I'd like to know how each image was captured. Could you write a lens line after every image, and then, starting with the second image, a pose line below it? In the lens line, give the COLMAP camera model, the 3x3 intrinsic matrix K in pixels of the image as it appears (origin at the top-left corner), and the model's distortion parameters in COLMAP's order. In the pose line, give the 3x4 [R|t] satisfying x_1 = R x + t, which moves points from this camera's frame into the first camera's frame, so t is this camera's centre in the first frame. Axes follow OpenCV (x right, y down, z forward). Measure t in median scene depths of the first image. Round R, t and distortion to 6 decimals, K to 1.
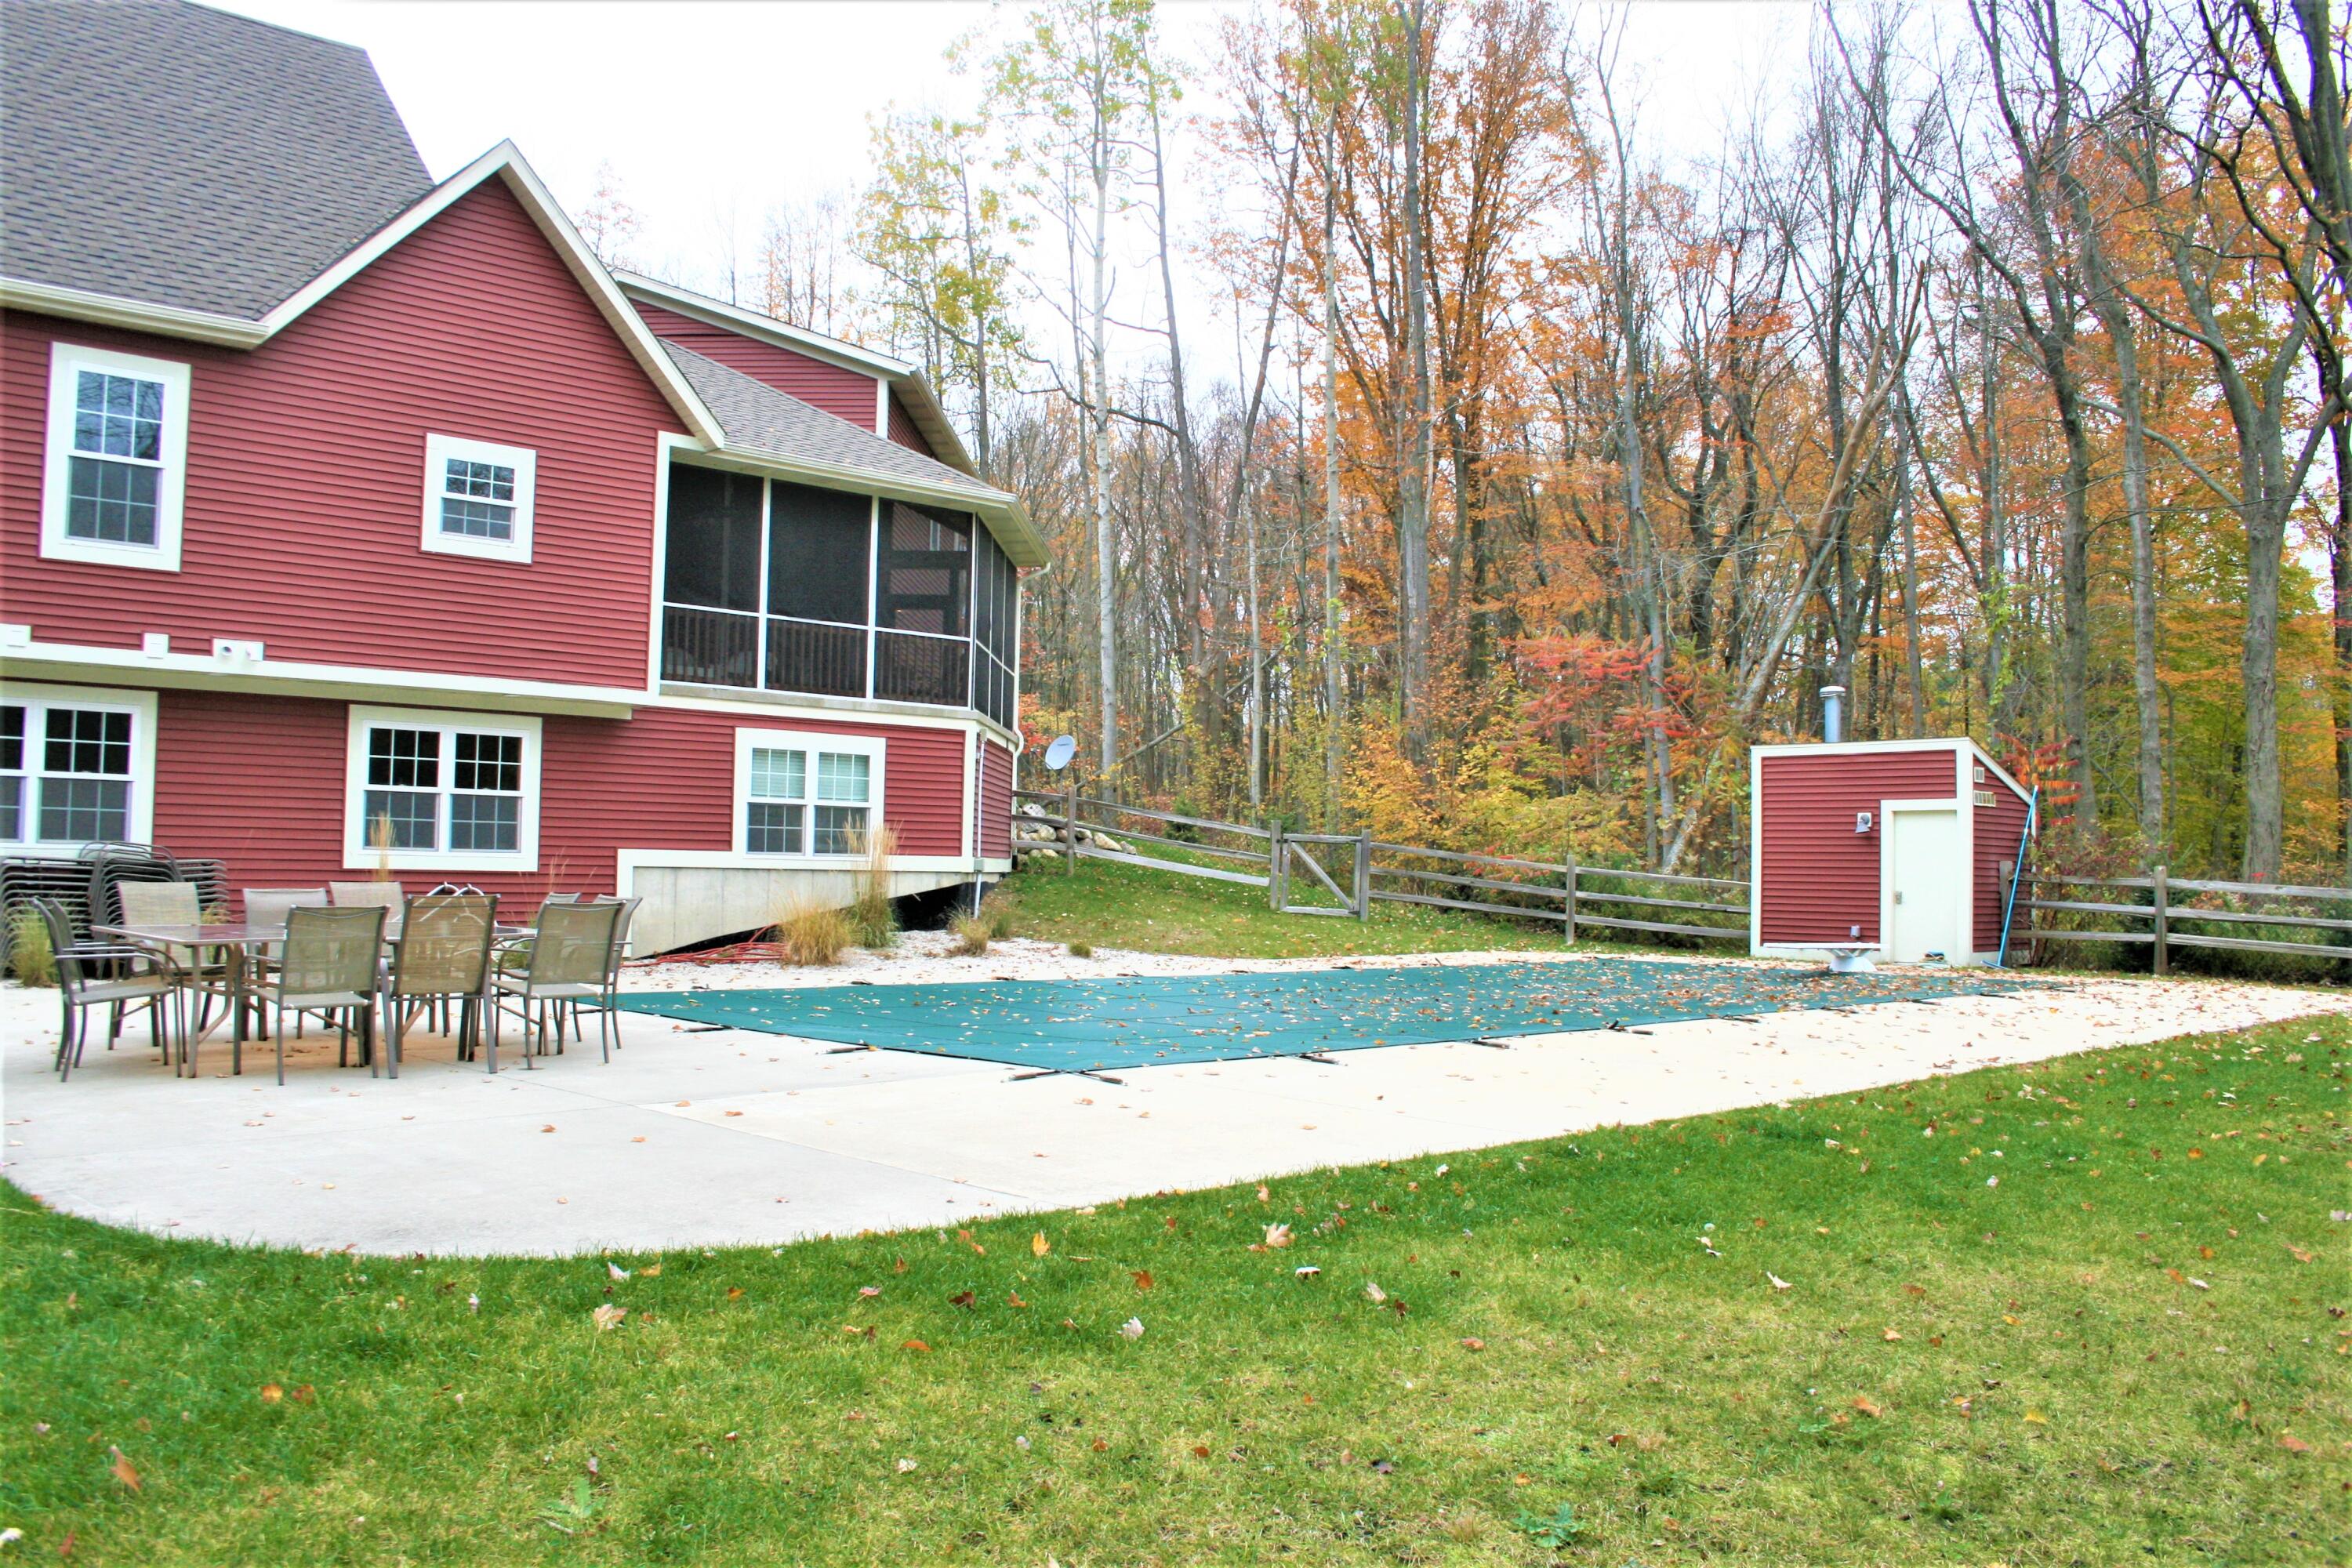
lens RADIAL K [[1955.3, 0, 1161.1], [0, 1955.3, 780.7], [0, 0, 1]] dist [-0.157145, 0.131687]
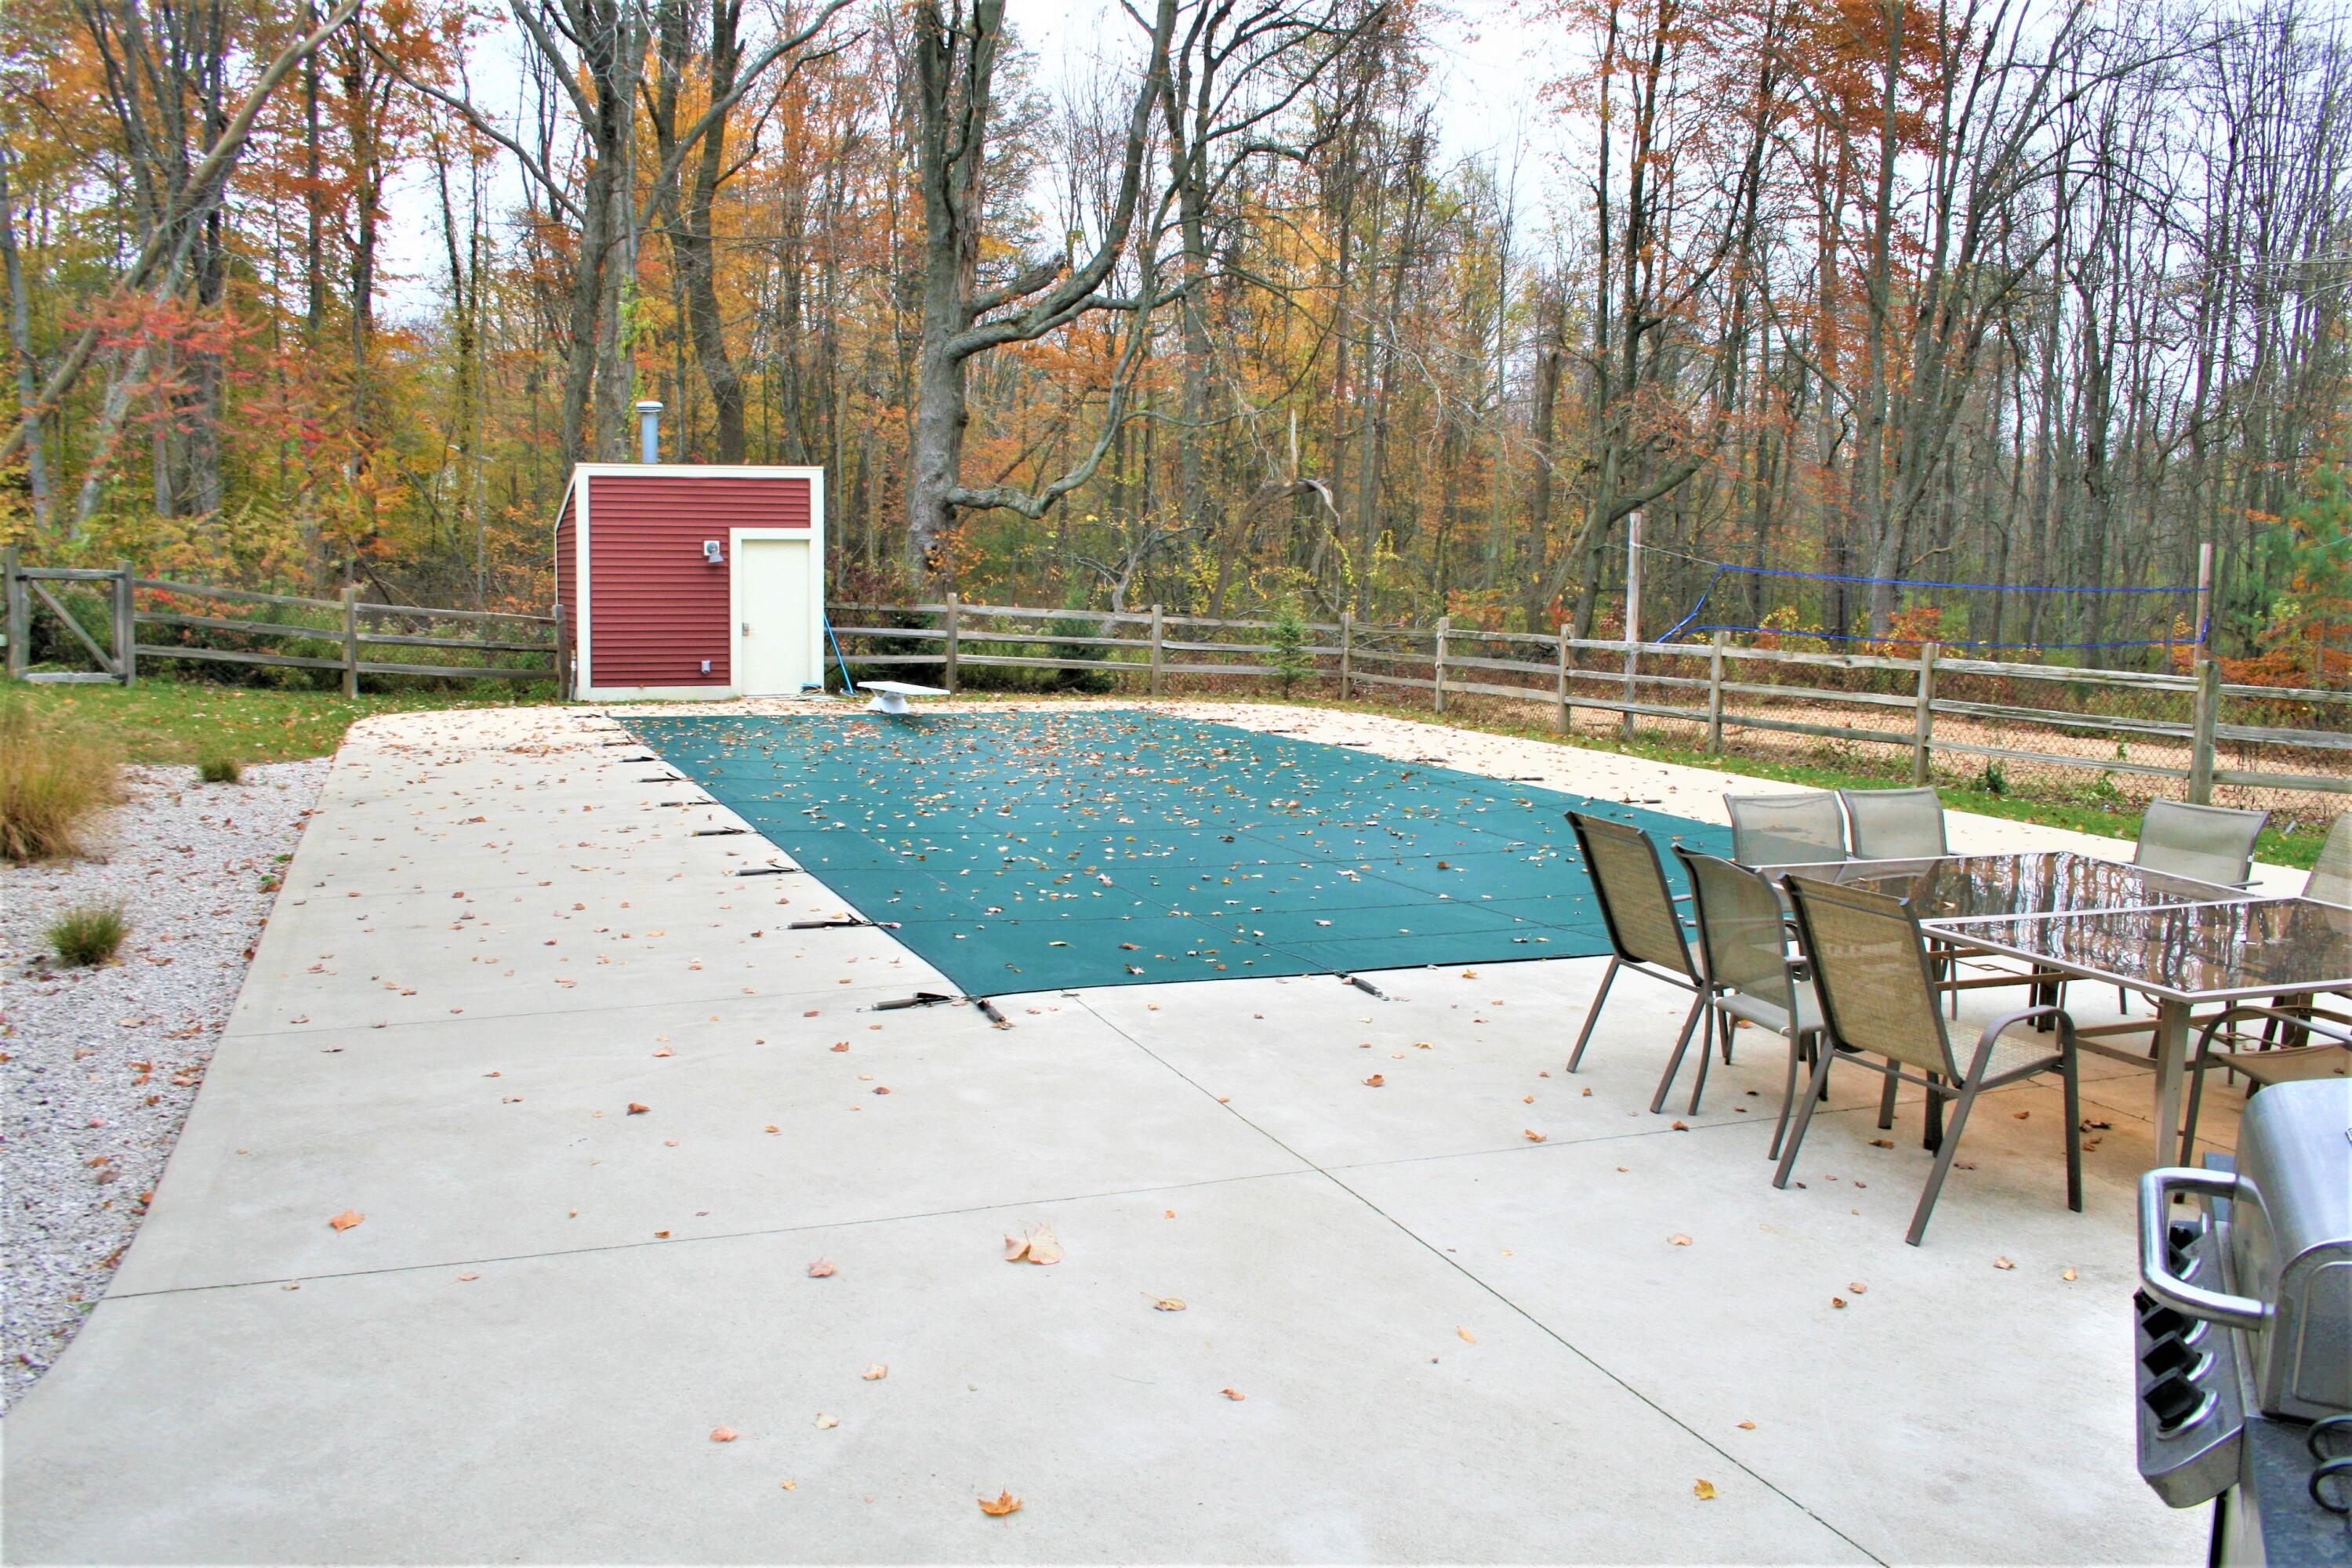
lens RADIAL K [[1955.3, 0, 1161.1], [0, 1955.3, 780.7], [0, 0, 1]] dist [-0.157145, 0.131687]
pose [[0.405188, -0.109656, 0.907633, -0.232029], [-0.039723, 0.989731, 0.137309, -0.003411], [-0.913370, -0.091690, 0.396672, 0.221465]]
